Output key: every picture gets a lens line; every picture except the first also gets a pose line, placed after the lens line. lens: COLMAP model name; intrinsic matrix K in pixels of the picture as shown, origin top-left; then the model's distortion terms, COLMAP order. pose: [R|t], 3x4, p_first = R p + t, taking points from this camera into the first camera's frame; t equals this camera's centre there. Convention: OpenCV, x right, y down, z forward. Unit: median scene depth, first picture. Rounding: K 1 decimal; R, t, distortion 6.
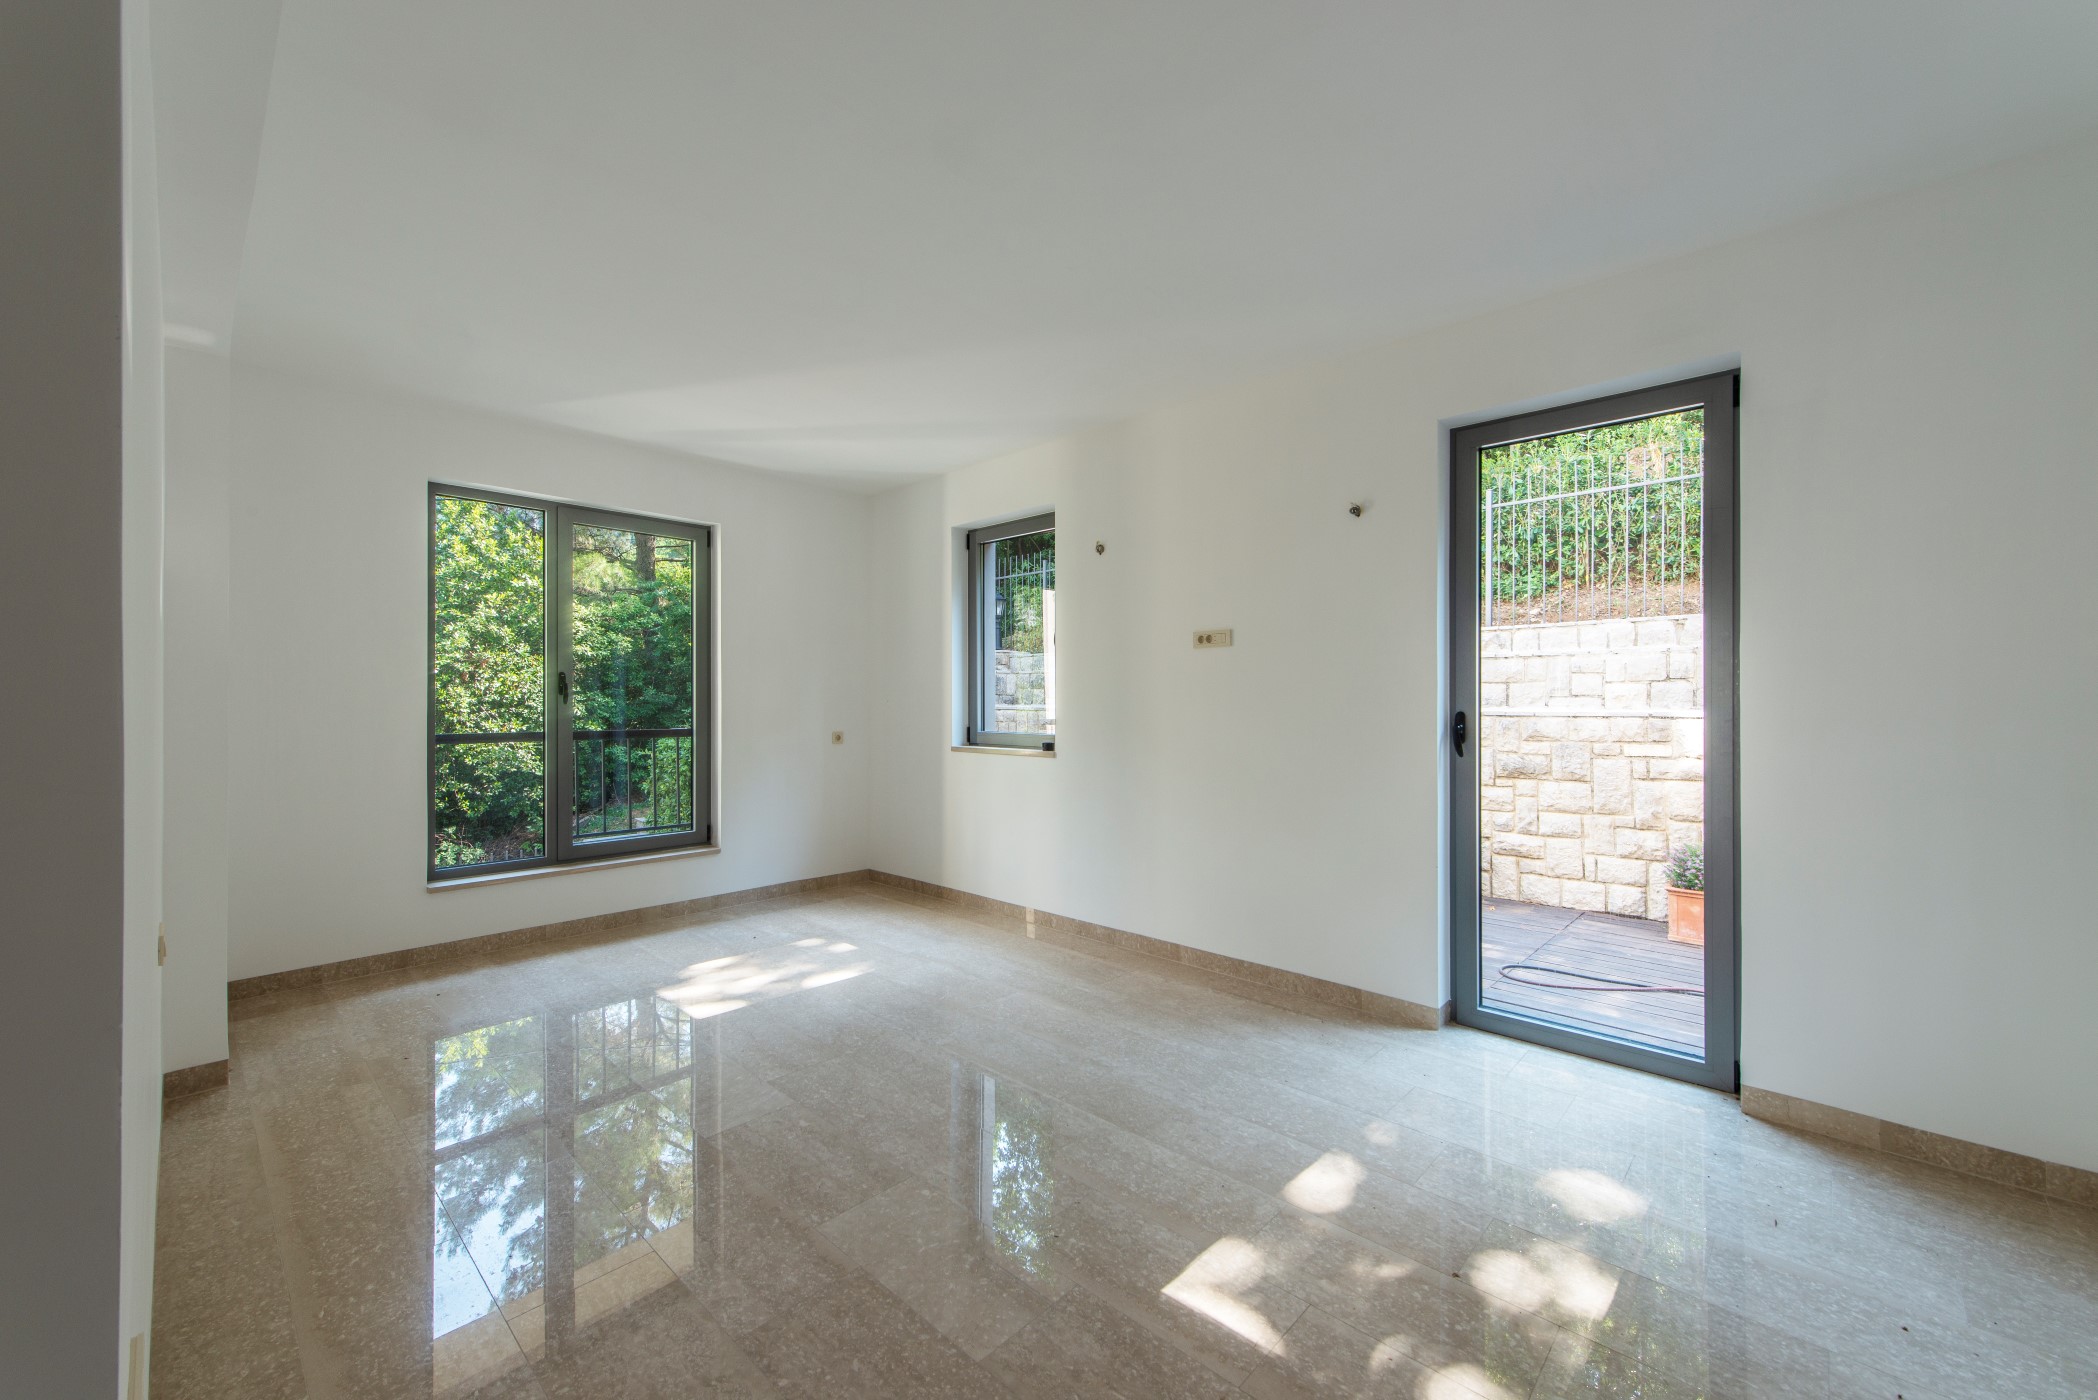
lens RADIAL K [[829.2, 0, 1049.0], [0, 829.2, 700.0], [0, 0, 1]] dist [0.002047, 0.000277]
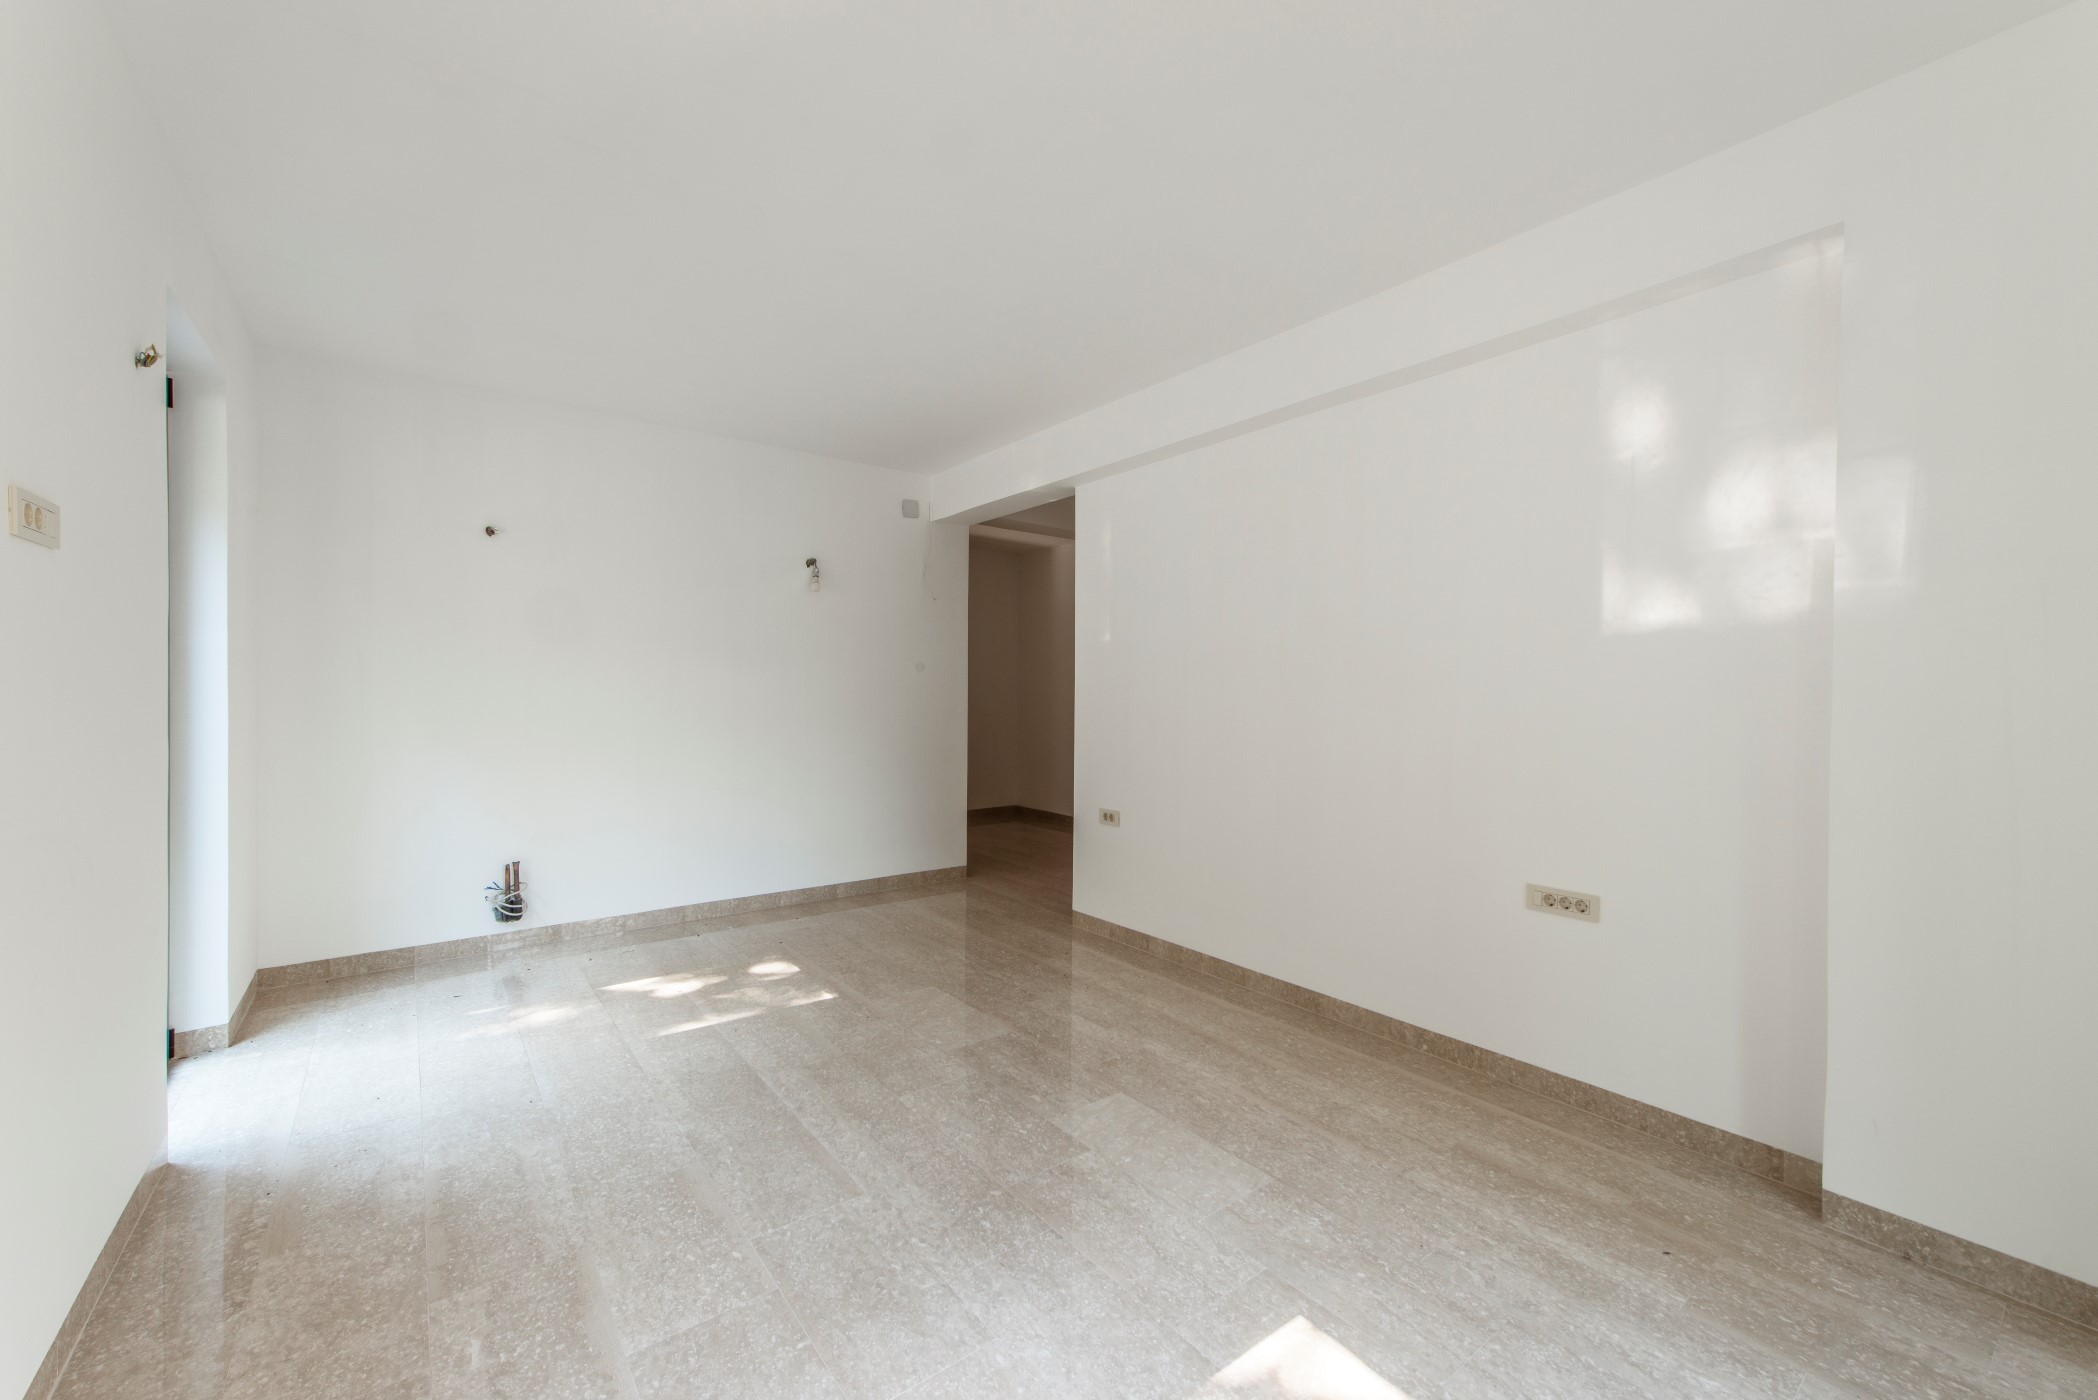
lens RADIAL K [[829.2, 0, 1049.0], [0, 829.2, 700.0], [0, 0, 1]] dist [0.002047, 0.000277]
pose [[-0.987996, -0.009643, 0.154176, -0.383555], [-0.008470, 0.999930, 0.008262, 0.000966], [-0.154244, 0.006857, -0.988009, 1.659805]]
